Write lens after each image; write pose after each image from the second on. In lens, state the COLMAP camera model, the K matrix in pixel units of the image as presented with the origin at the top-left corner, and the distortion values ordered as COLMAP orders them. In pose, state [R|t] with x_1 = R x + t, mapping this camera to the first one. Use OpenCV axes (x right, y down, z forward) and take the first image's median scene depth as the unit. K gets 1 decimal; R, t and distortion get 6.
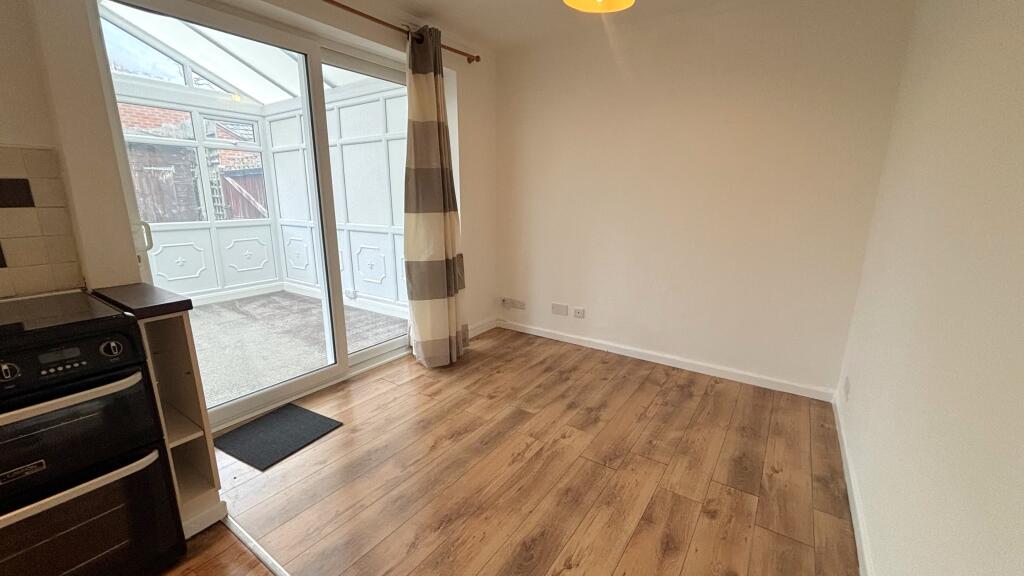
lens RADIAL K [[413.0, 0, 508.4], [0, 413.0, 286.4], [0, 0, 1]] dist [0.000514, 0.000500]
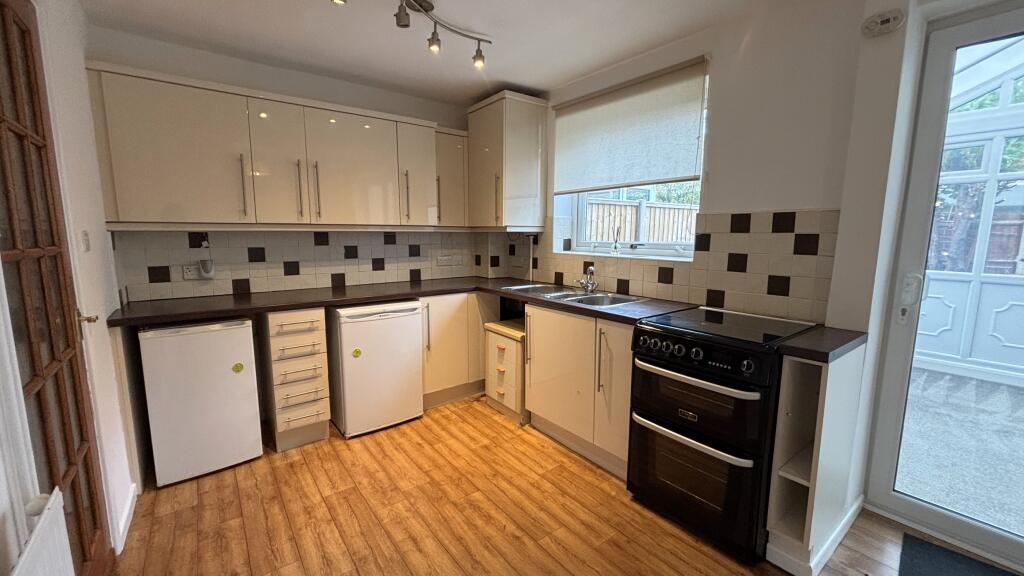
lens RADIAL K [[413.0, 0, 508.4], [0, 413.0, 286.4], [0, 0, 1]] dist [0.000514, 0.000500]
pose [[-0.304456, 0.128532, -0.943814, 0.106598], [-0.214469, 0.956161, 0.199397, -0.043781], [0.928068, 0.263127, -0.263543, 0.136053]]
